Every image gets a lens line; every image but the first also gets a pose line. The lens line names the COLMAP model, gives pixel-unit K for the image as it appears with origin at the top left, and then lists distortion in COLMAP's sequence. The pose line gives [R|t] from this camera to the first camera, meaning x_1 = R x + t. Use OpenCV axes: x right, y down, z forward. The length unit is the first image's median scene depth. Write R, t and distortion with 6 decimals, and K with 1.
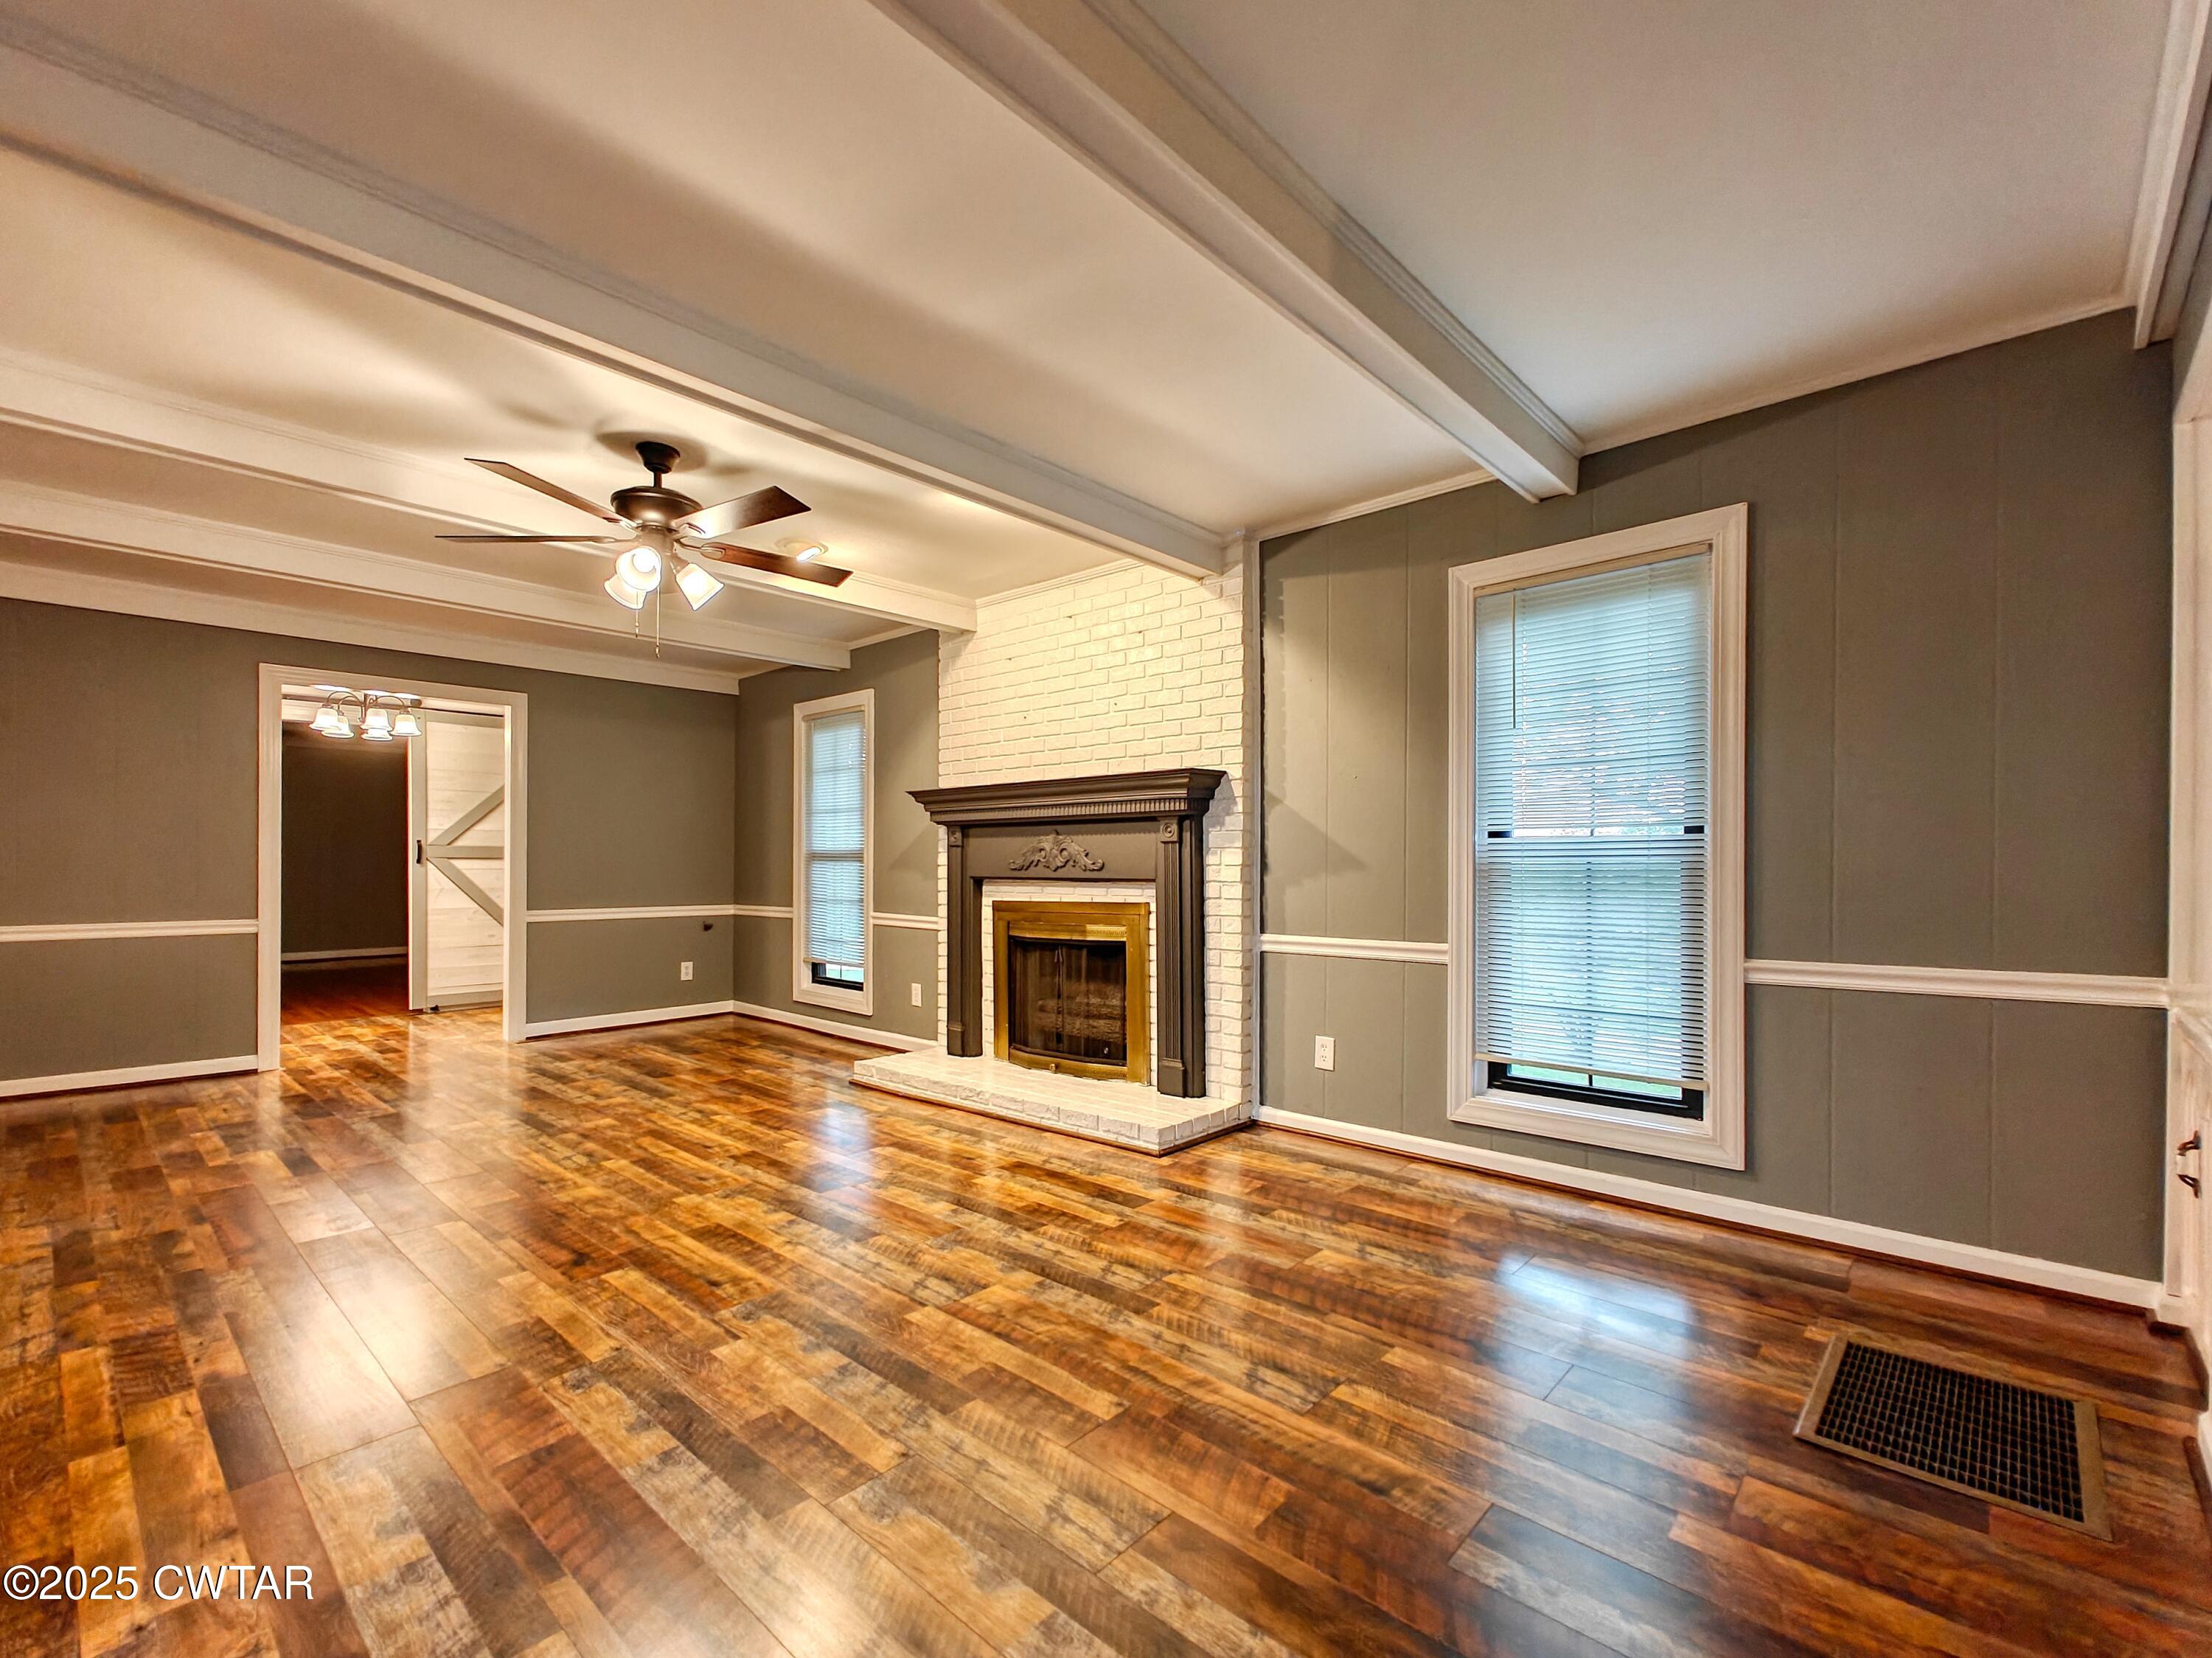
lens RADIAL K [[988.9, 0, 1087.0], [0, 988.9, 873.5], [0, 0, 1]] dist [-0.004391, -0.001310]
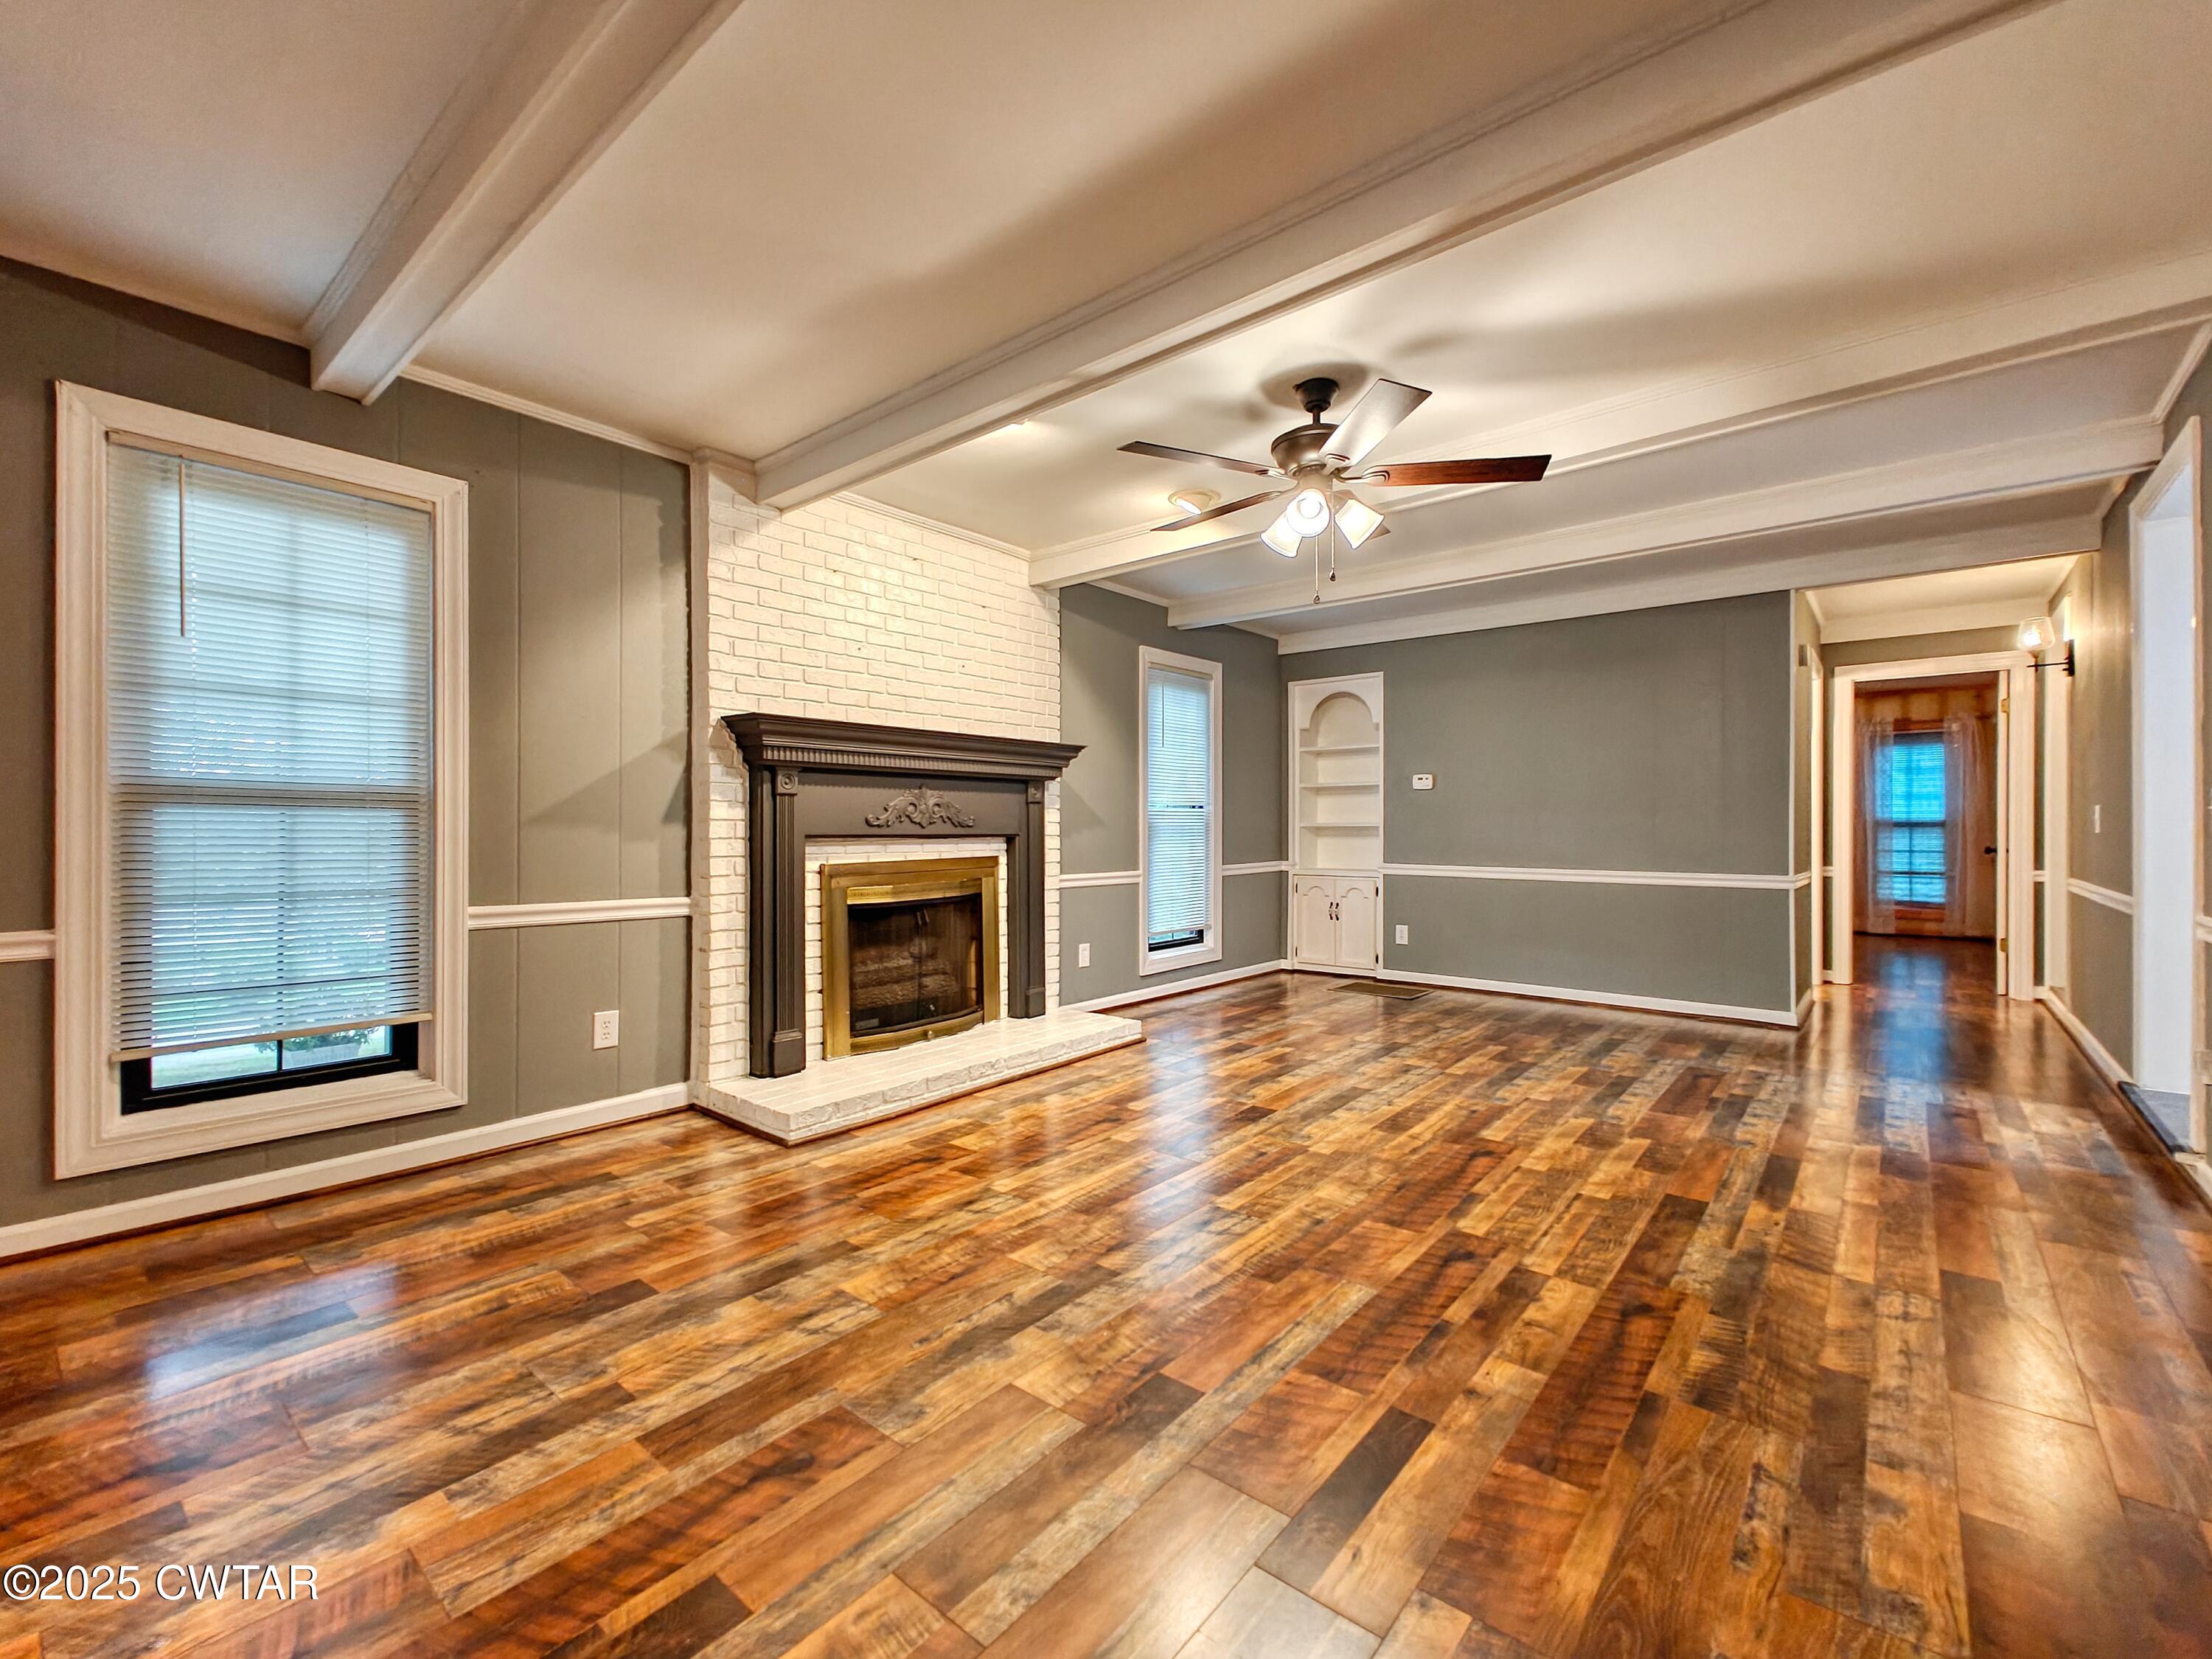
lens RADIAL K [[942.4, 0, 1116.0], [0, 942.4, 828.6], [0, 0, 1]] dist [0.000627, 0.000433]
pose [[-0.059279, -0.003793, 0.998234, -1.064513], [0.005210, 0.999978, 0.004109, -0.004519], [-0.998228, 0.005445, -0.059258, 0.990865]]
